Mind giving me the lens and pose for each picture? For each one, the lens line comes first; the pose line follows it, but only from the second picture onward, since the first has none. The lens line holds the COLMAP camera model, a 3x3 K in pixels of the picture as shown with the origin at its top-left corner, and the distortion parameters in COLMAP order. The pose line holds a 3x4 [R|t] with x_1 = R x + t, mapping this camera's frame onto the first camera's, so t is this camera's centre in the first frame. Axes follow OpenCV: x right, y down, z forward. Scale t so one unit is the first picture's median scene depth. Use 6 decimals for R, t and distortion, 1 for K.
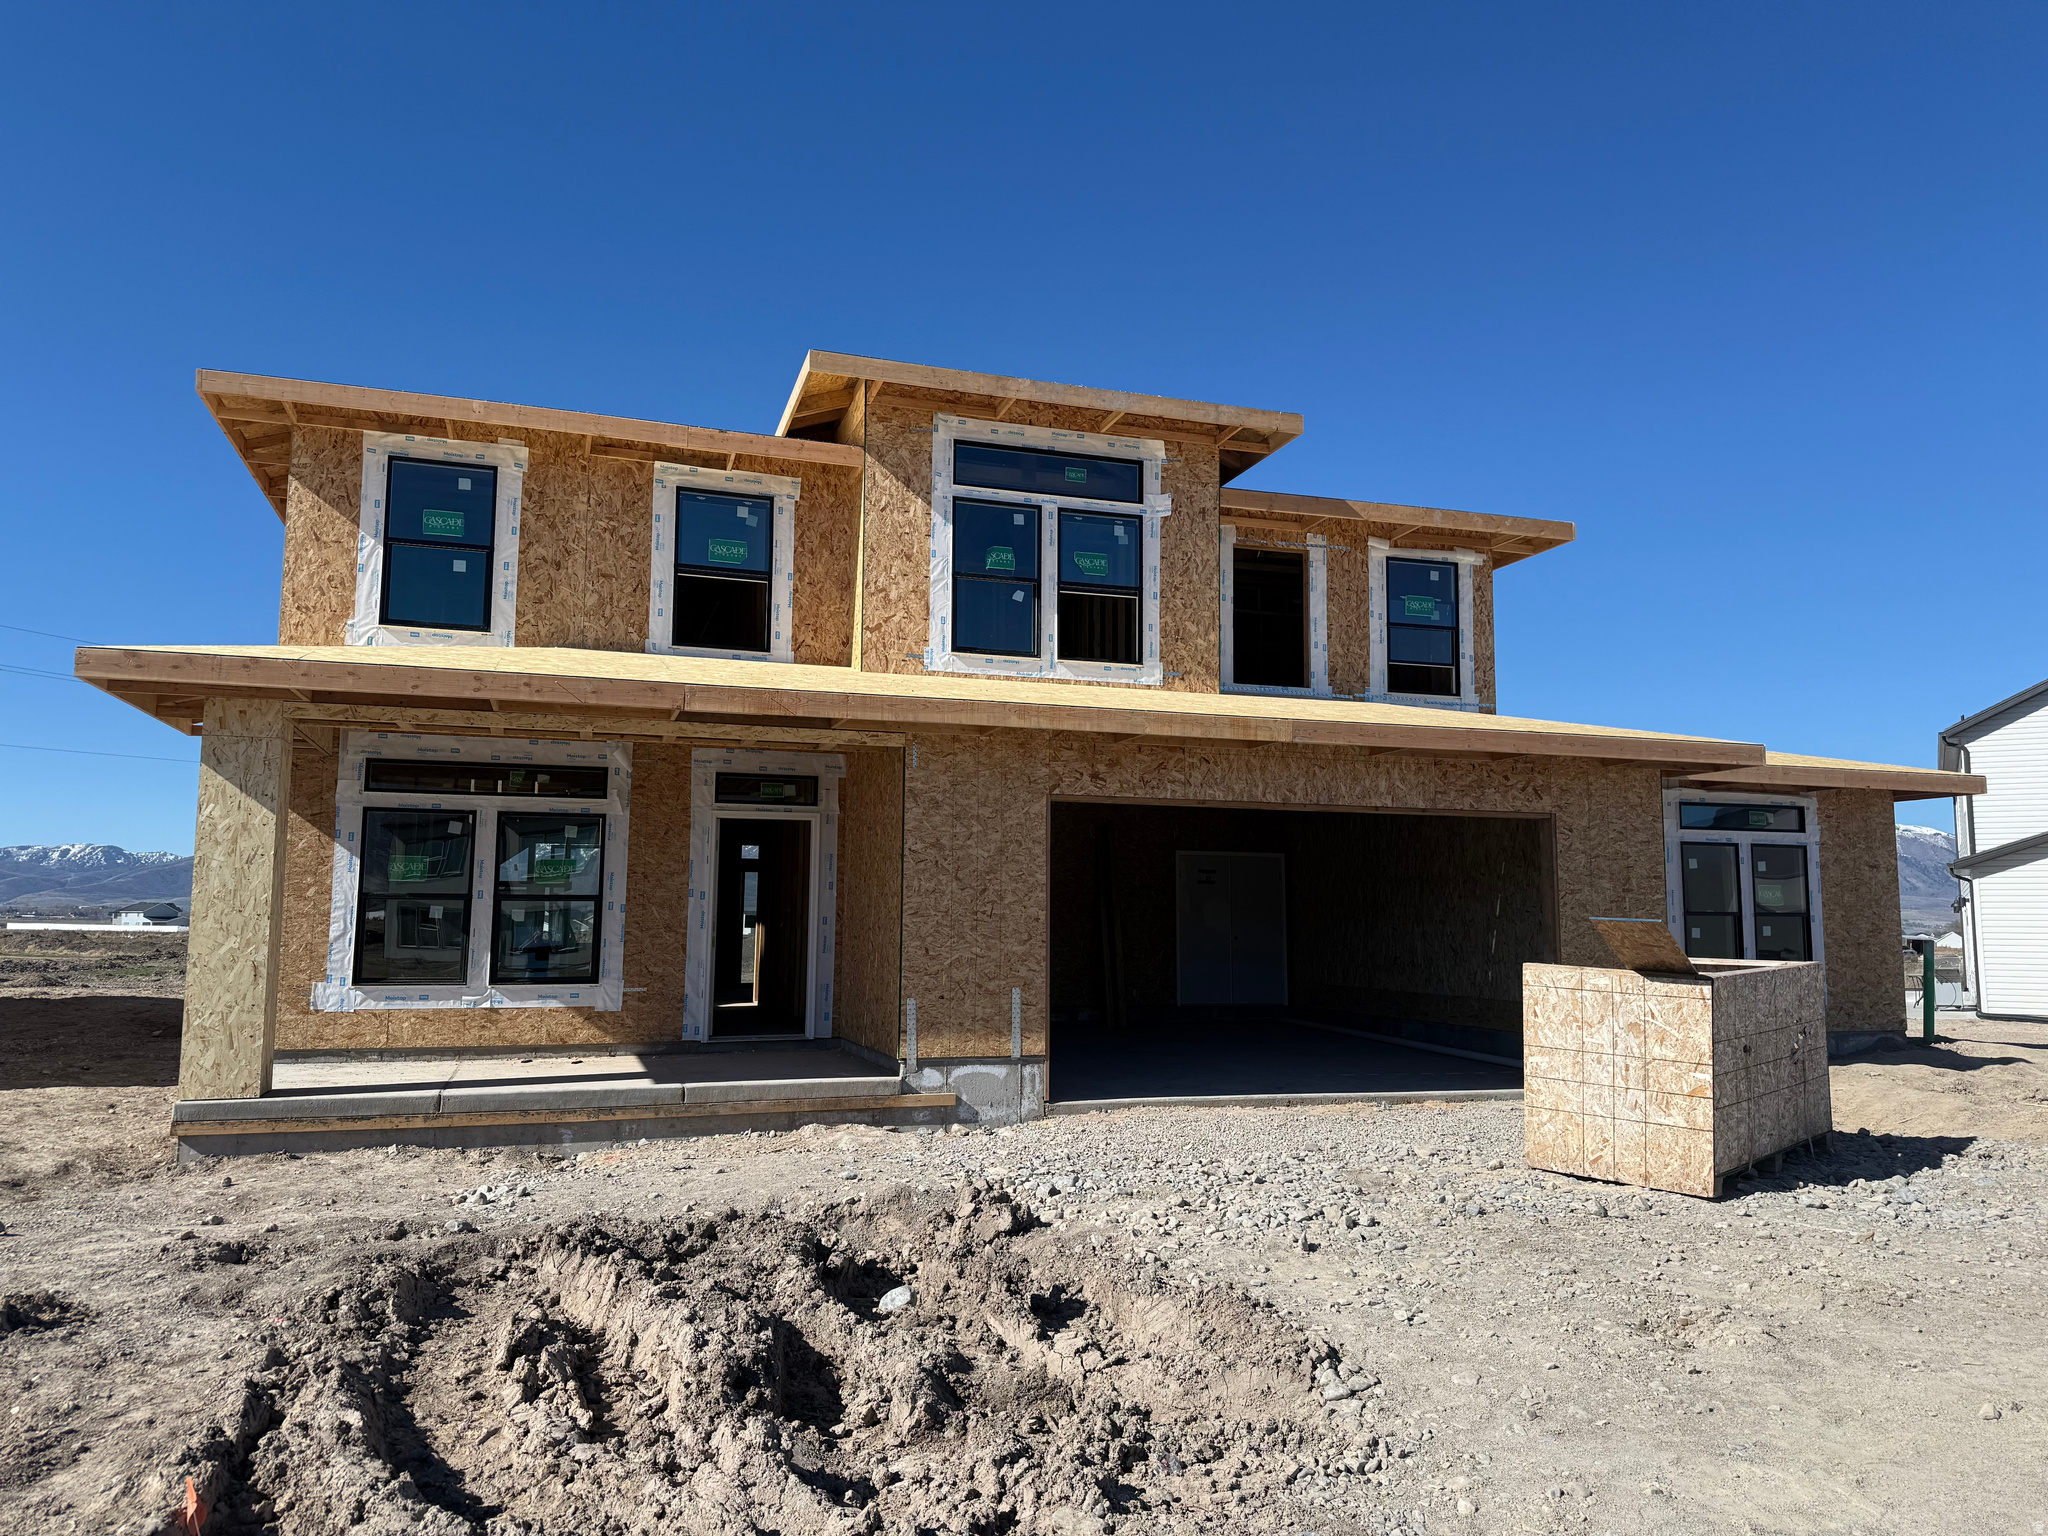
lens RADIAL K [[1441.4, 0, 1024.0], [0, 1441.4, 768.0], [0, 0, 1]] dist [0.047053, -0.005616]
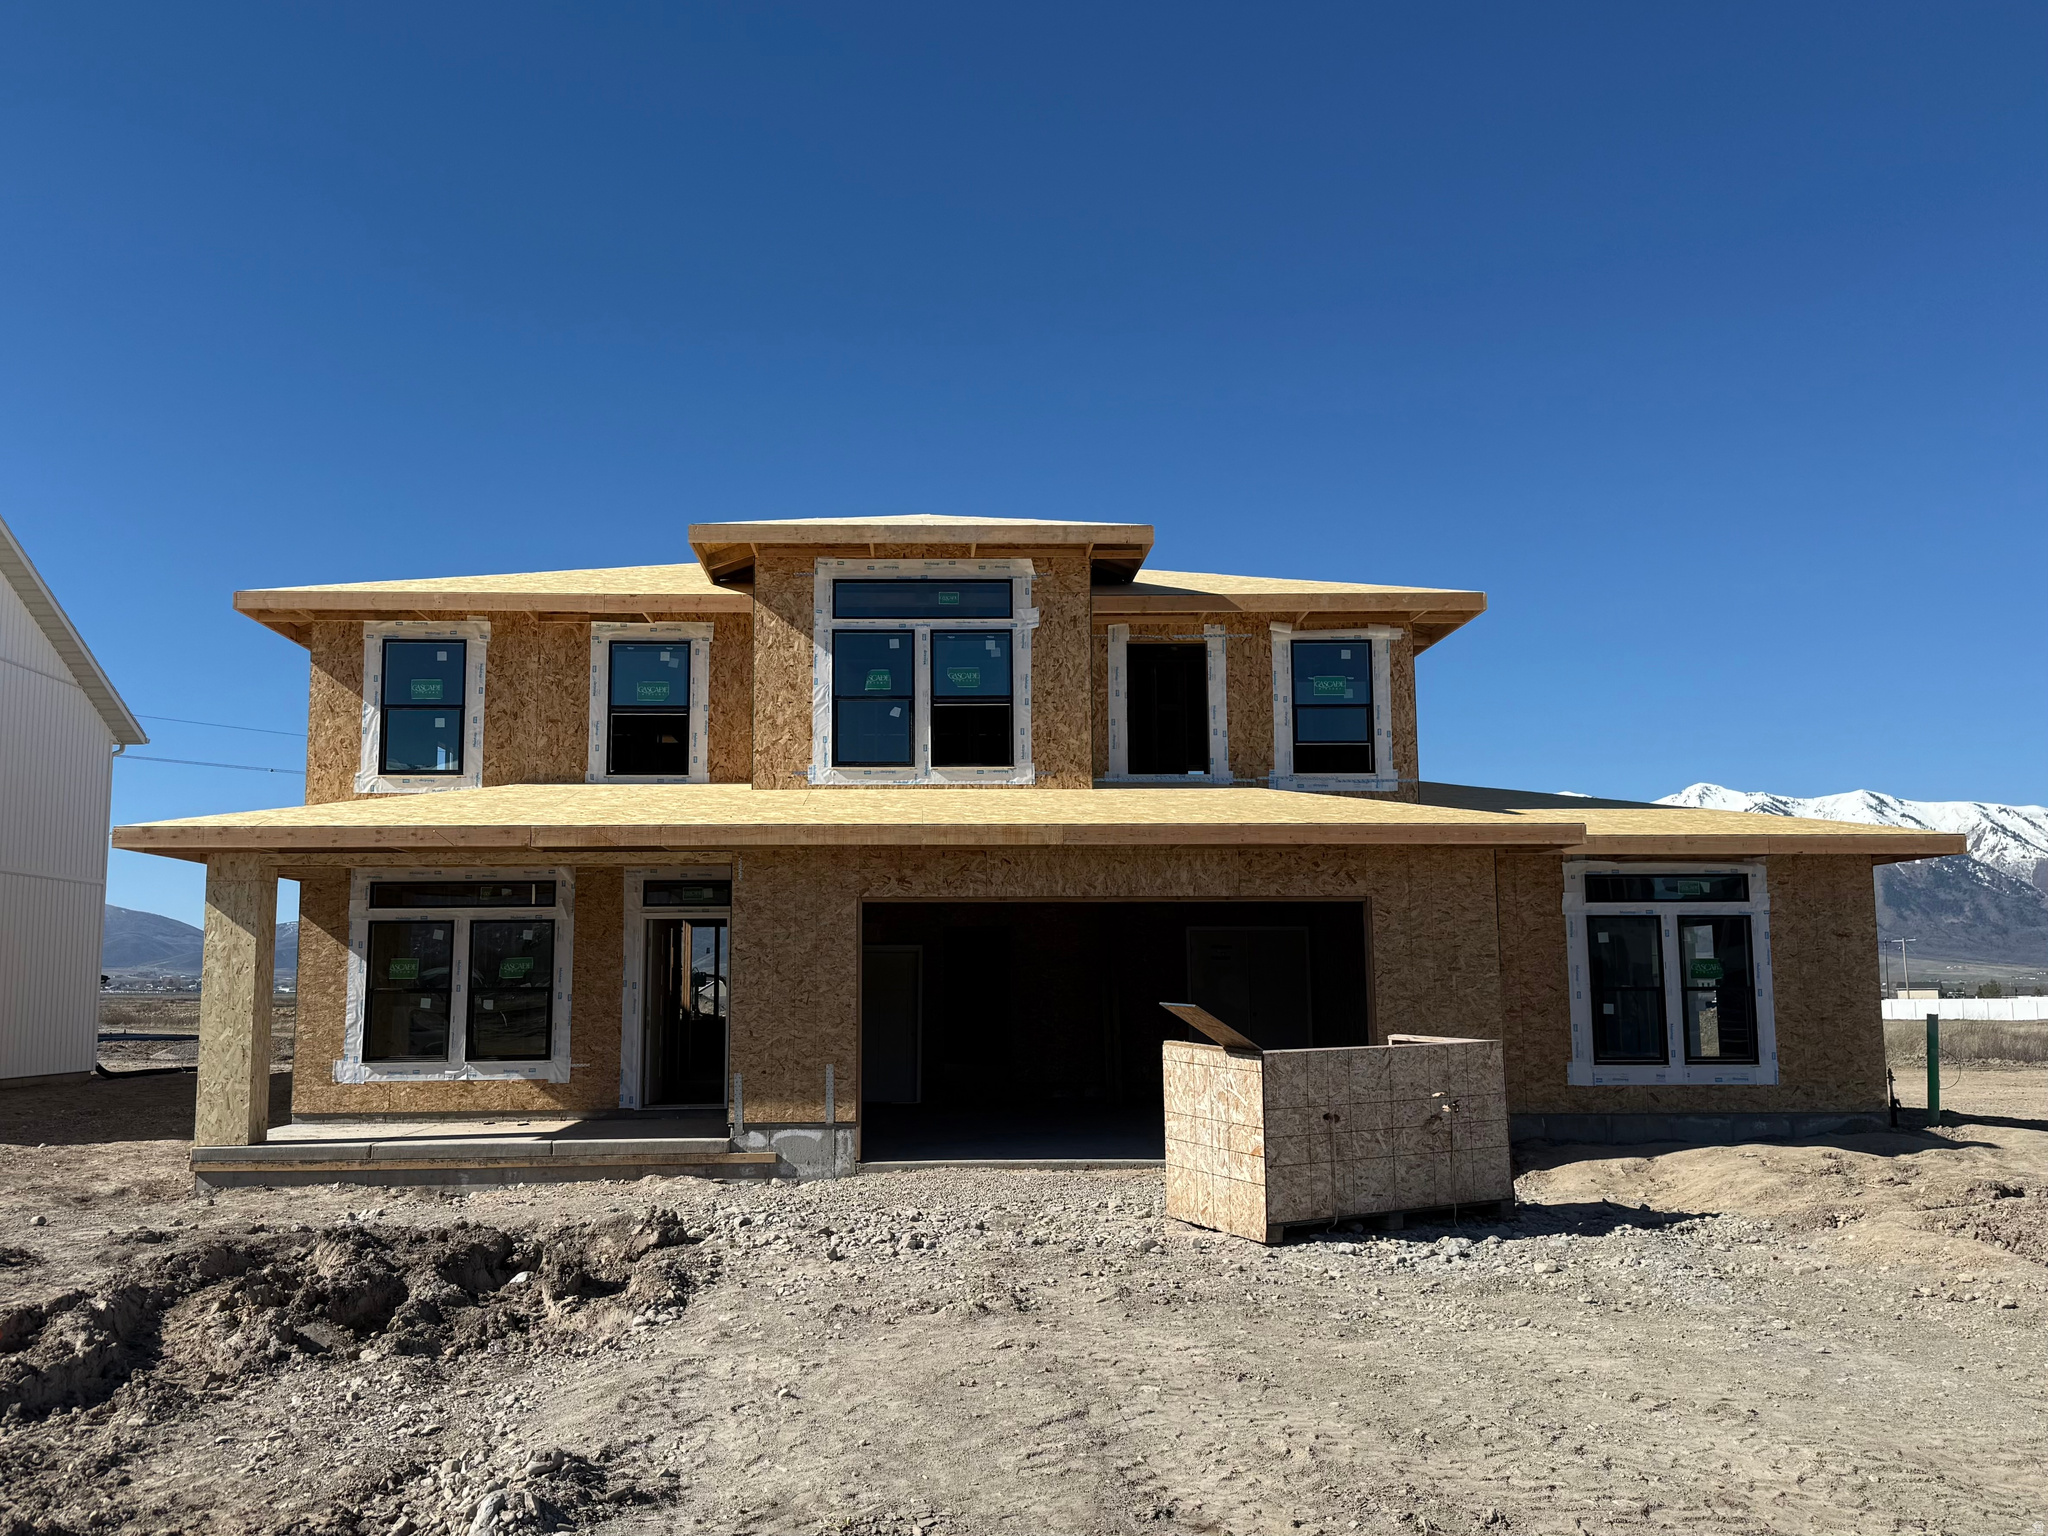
lens RADIAL K [[1749.8, 0, 970.1], [0, 1749.8, 776.8], [0, 0, 1]] dist [0.074895, -0.000810]
pose [[0.955137, -0.046981, -0.292413, 0.473981], [0.043739, 0.998888, -0.017618, -0.045781], [0.292916, 0.004038, 0.956130, -0.298694]]
